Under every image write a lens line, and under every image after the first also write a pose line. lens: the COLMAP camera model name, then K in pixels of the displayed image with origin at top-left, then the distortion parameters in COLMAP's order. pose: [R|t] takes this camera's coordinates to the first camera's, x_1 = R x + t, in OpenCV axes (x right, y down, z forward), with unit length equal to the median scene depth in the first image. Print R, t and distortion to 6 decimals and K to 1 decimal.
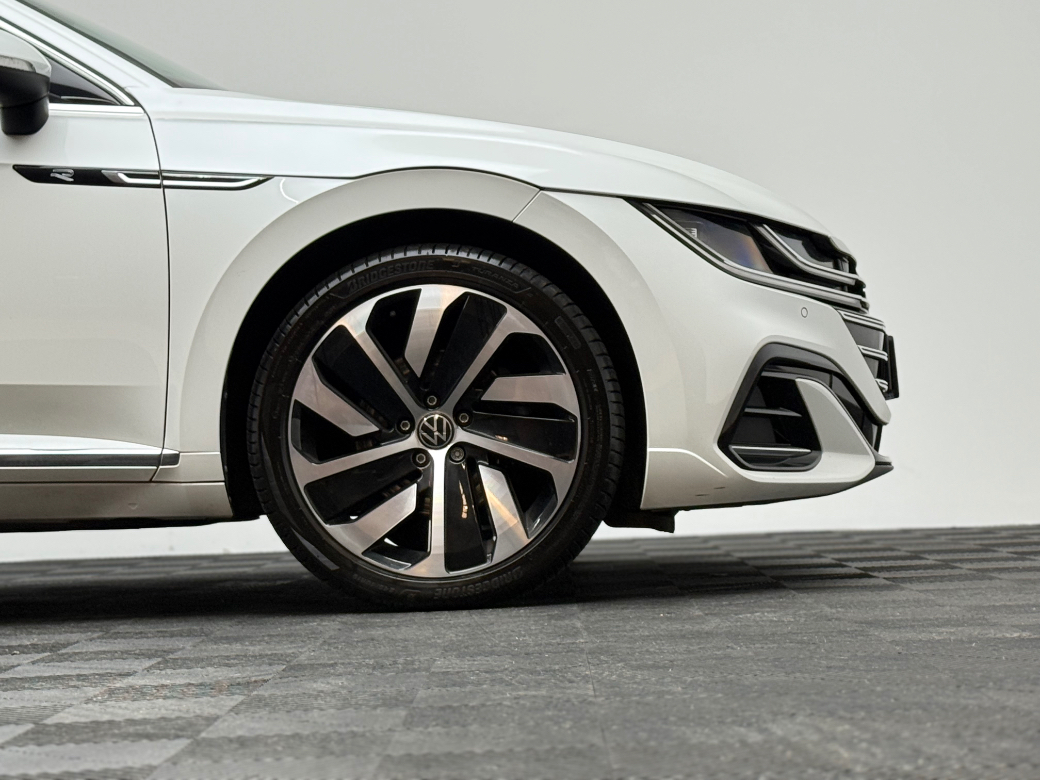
lens RADIAL K [[2500.2, 0, 519.6], [0, 2500.2, 390.4], [0, 0, 1]] dist [-0.030391, 0.000000]
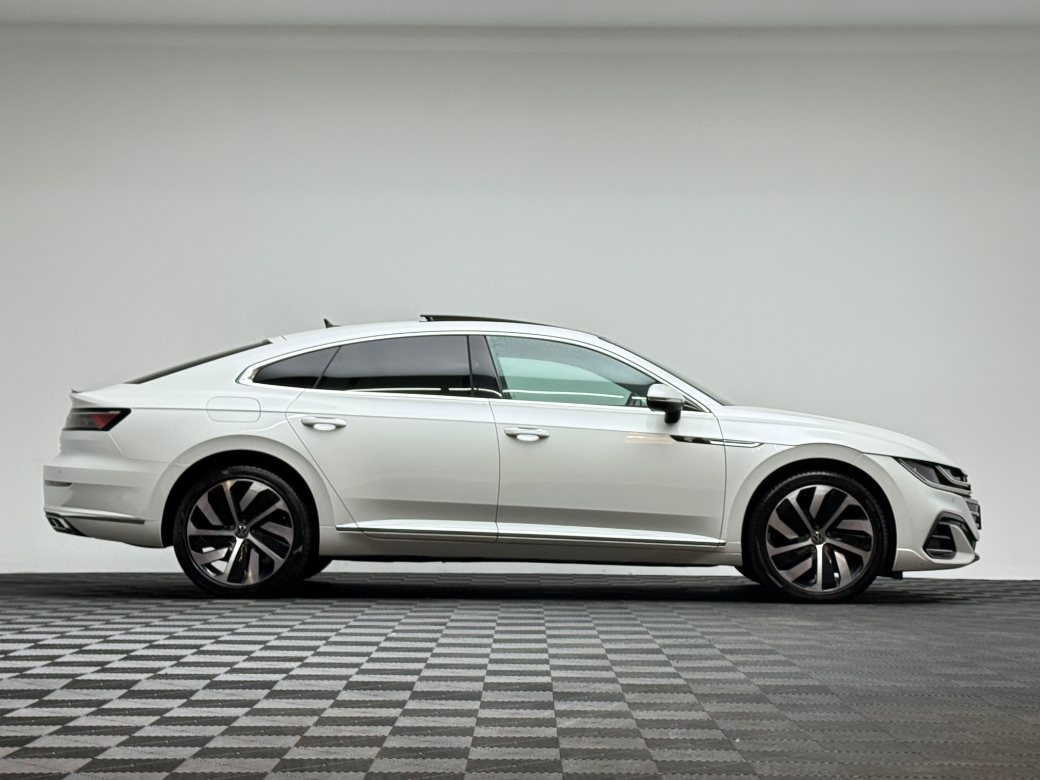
lens RADIAL K [[1998.1, 0, 520.3], [0, 1998.1, 388.8], [0, 0, 1]] dist [0.045778, 0.000000]
pose [[0.998776, 0.046008, -0.018168, -0.328371], [-0.046484, 0.998563, -0.026666, -0.073849], [0.016915, 0.027478, 0.999479, -1.203137]]
